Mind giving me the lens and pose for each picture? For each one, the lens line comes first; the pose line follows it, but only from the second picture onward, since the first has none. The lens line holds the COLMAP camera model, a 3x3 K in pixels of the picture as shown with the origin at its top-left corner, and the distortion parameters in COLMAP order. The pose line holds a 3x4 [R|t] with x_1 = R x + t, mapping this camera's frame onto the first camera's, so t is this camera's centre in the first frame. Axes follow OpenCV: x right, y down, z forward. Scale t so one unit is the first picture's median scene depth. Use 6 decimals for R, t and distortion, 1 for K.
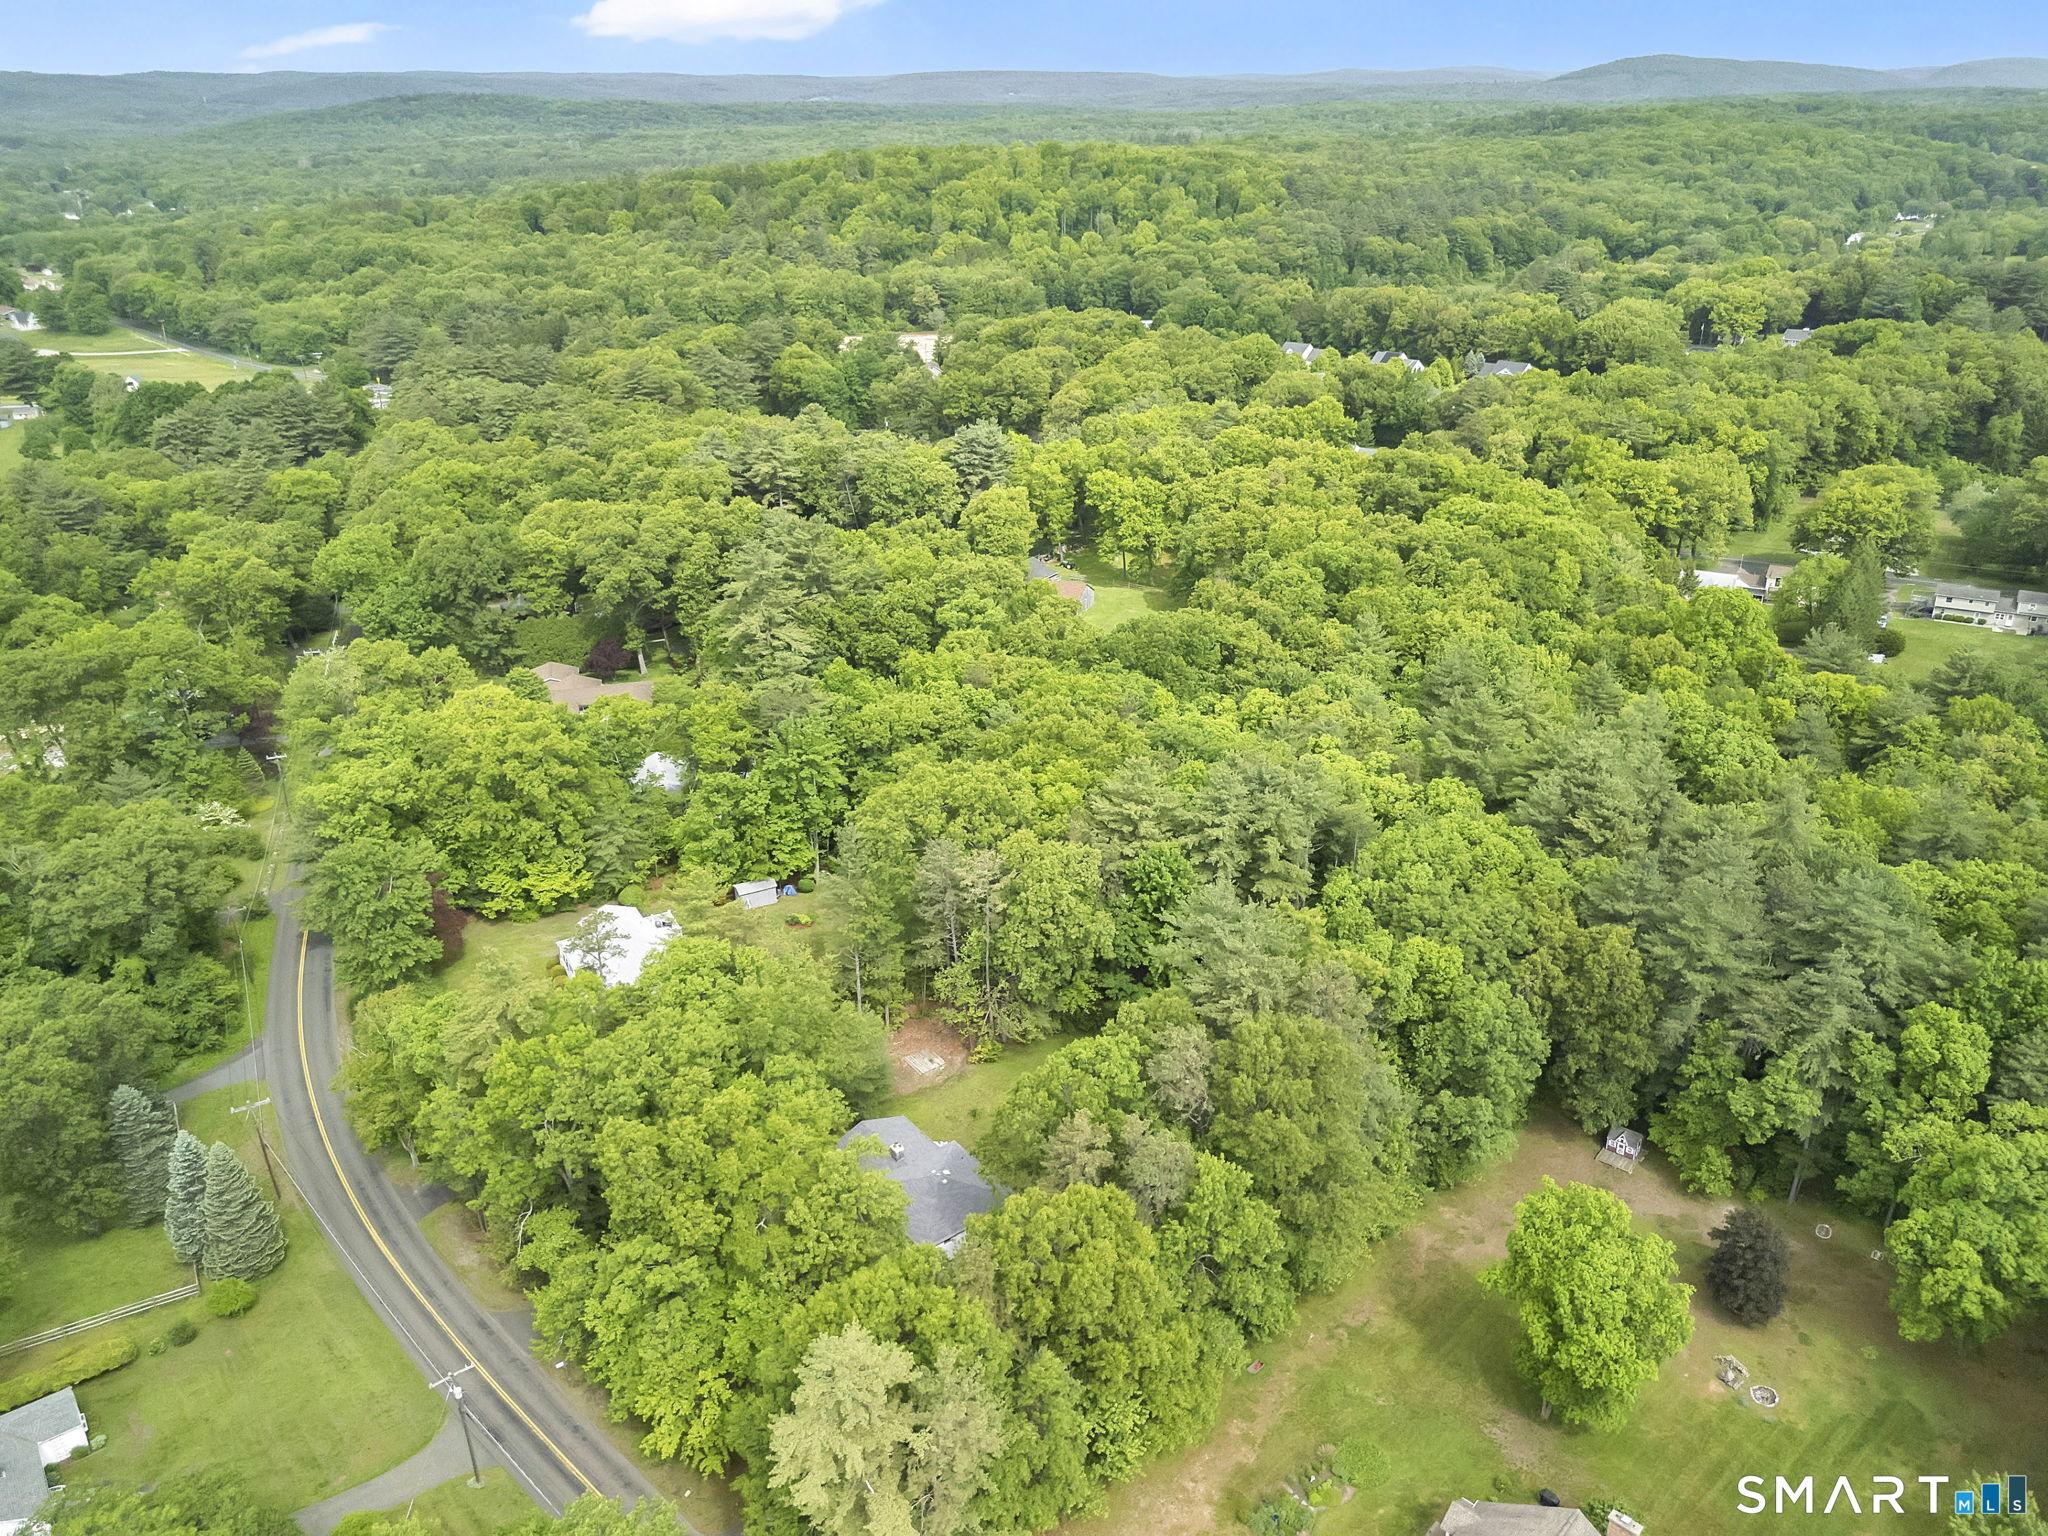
lens RADIAL K [[1500.2, 0, 1024.7], [0, 1500.2, 764.1], [0, 0, 1]] dist [0.025646, -0.004322]
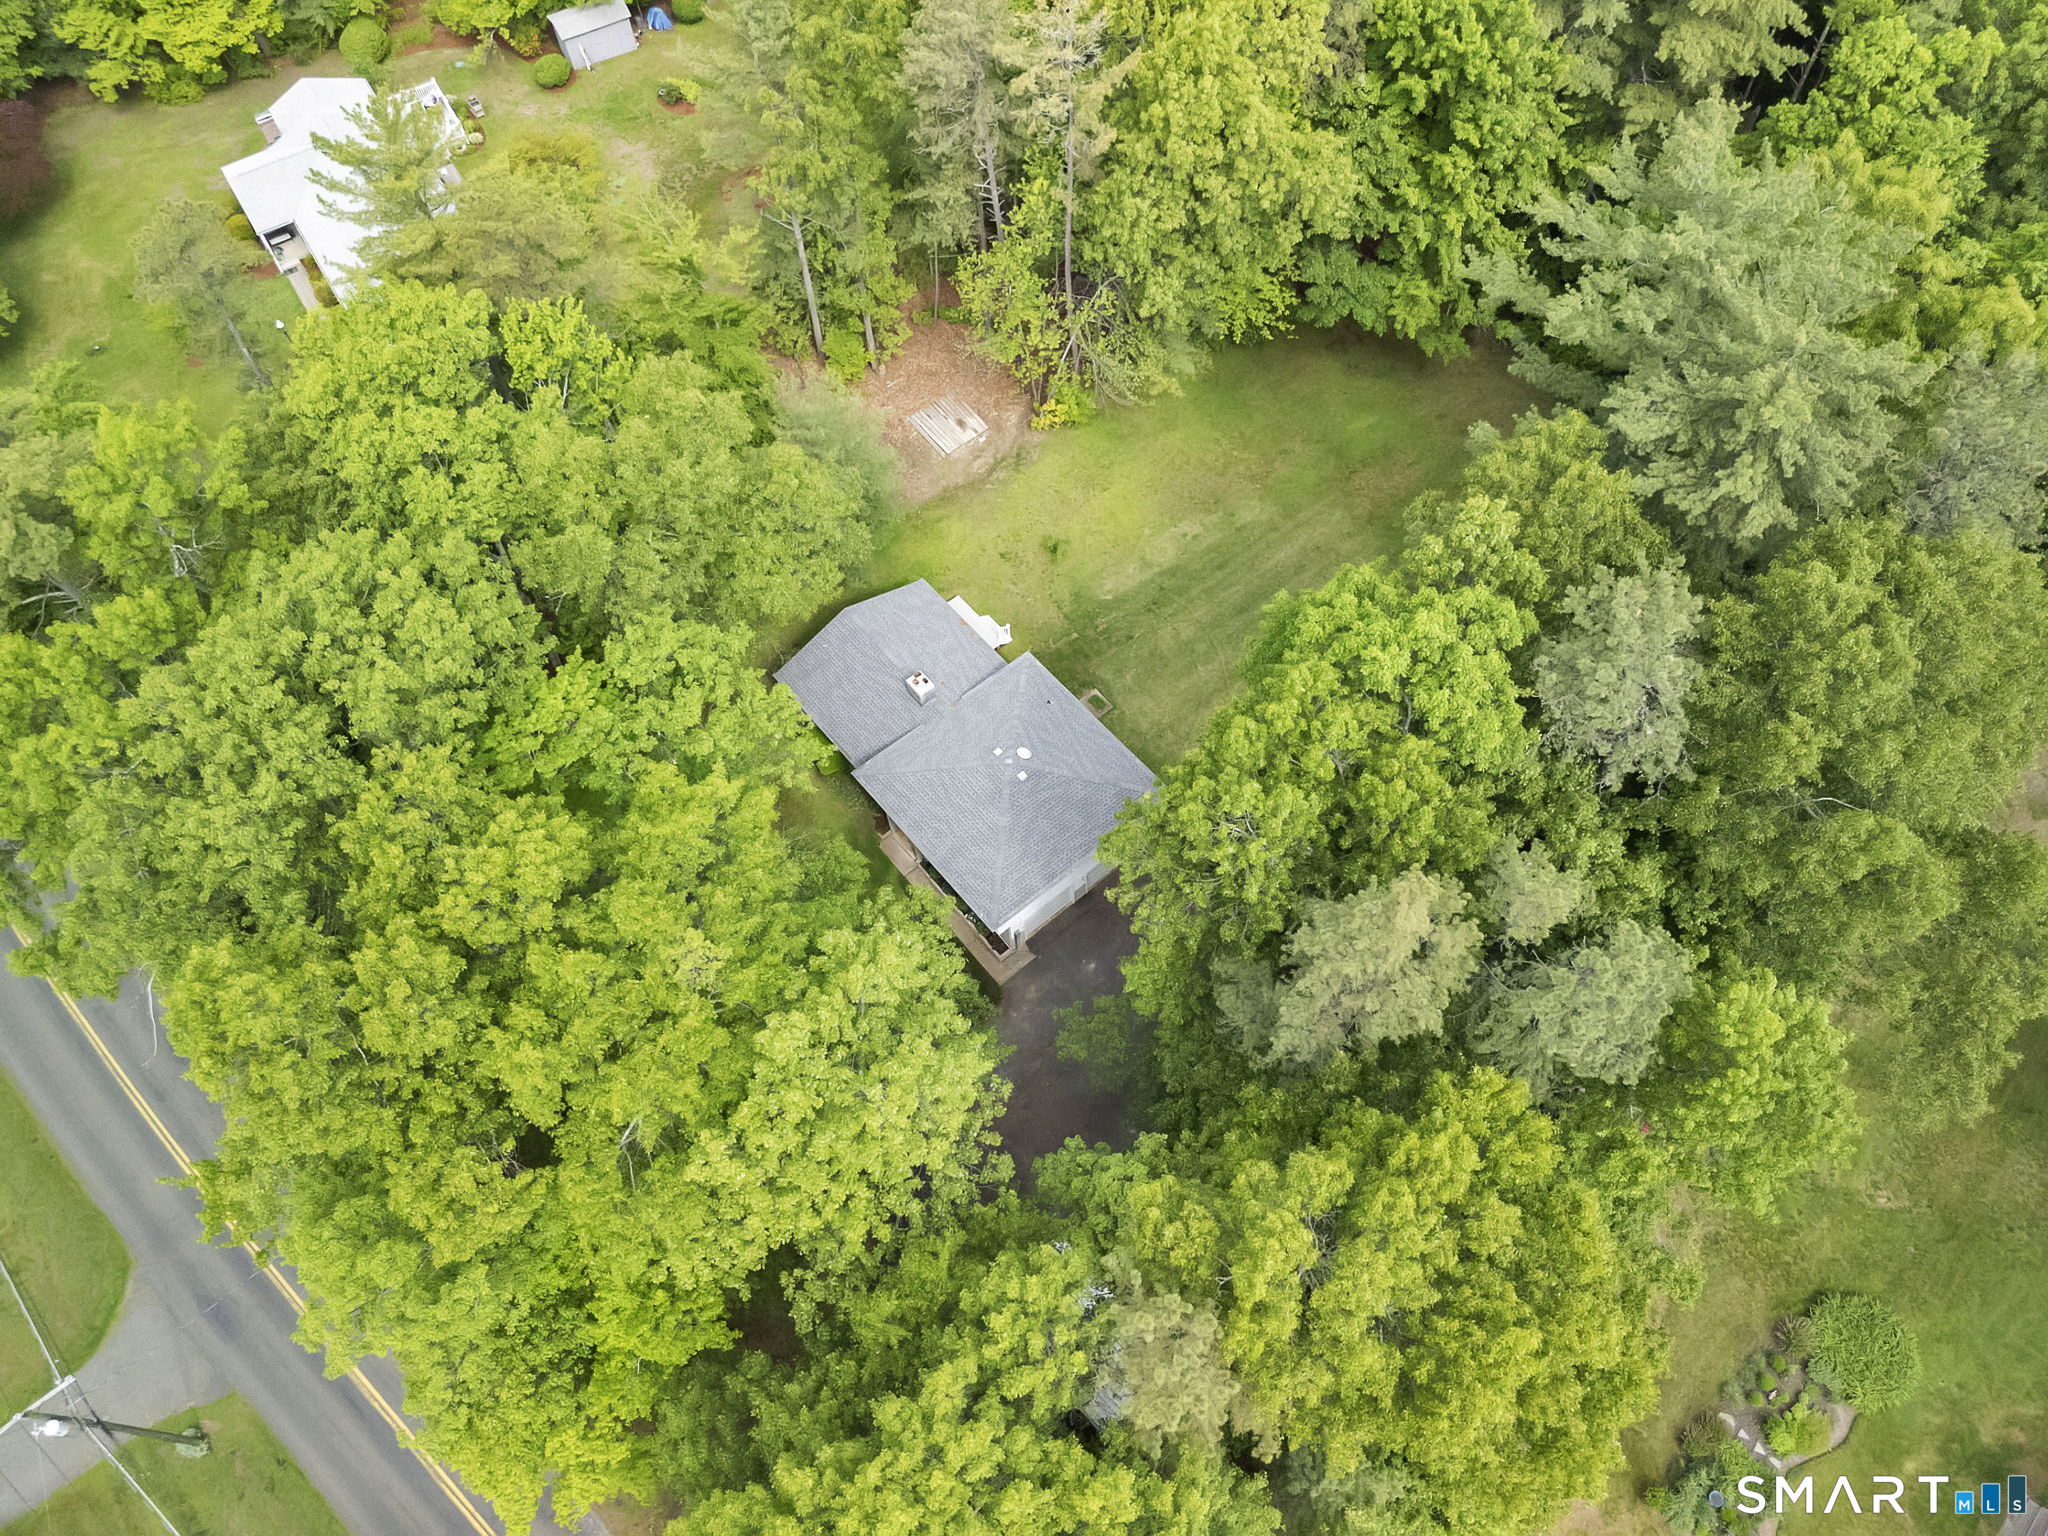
lens RADIAL K [[1500.2, 0, 1030.4], [0, 1500.2, 772.2], [0, 0, 1]] dist [0.025646, -0.004322]
pose [[0.999219, -0.039408, -0.002732, -0.042468], [0.033420, 0.806447, 0.590362, -0.016740], [-0.021062, -0.589992, 0.807134, 0.514640]]
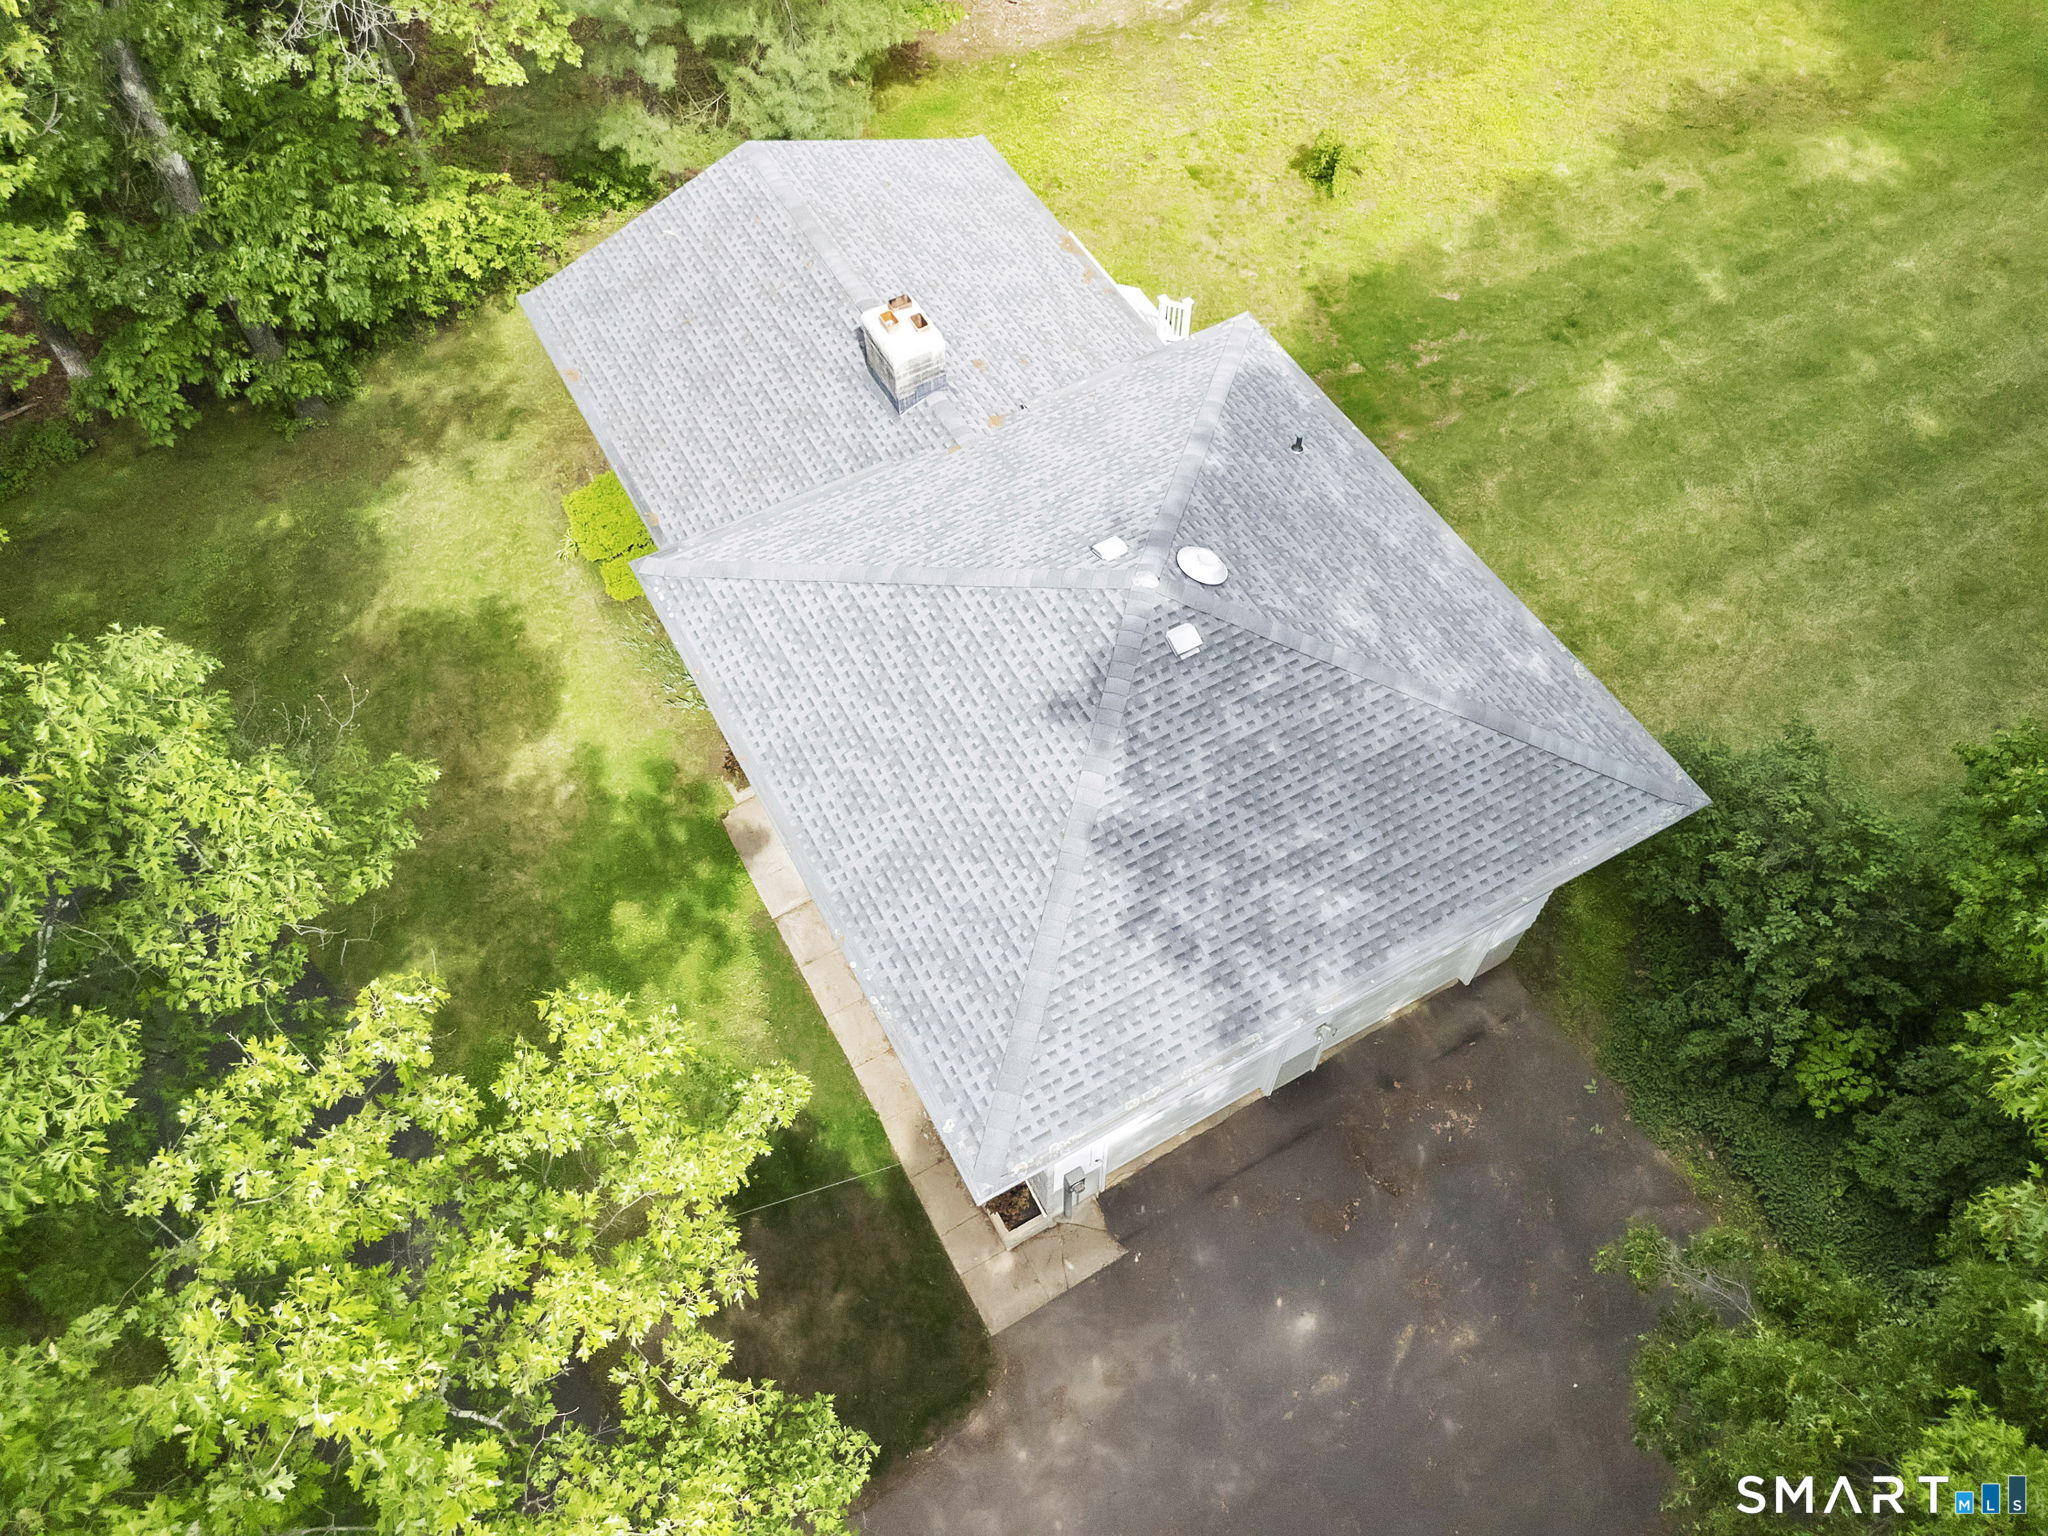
lens RADIAL K [[1507.8, 0, 1023.9], [0, 1507.8, 767.3], [0, 0, 1]] dist [-0.004323, -0.001067]
pose [[0.989751, 0.123142, -0.072314, -0.048827], [-0.060984, 0.822356, 0.565695, 0.180656], [0.129129, -0.555488, 0.821437, 0.757180]]
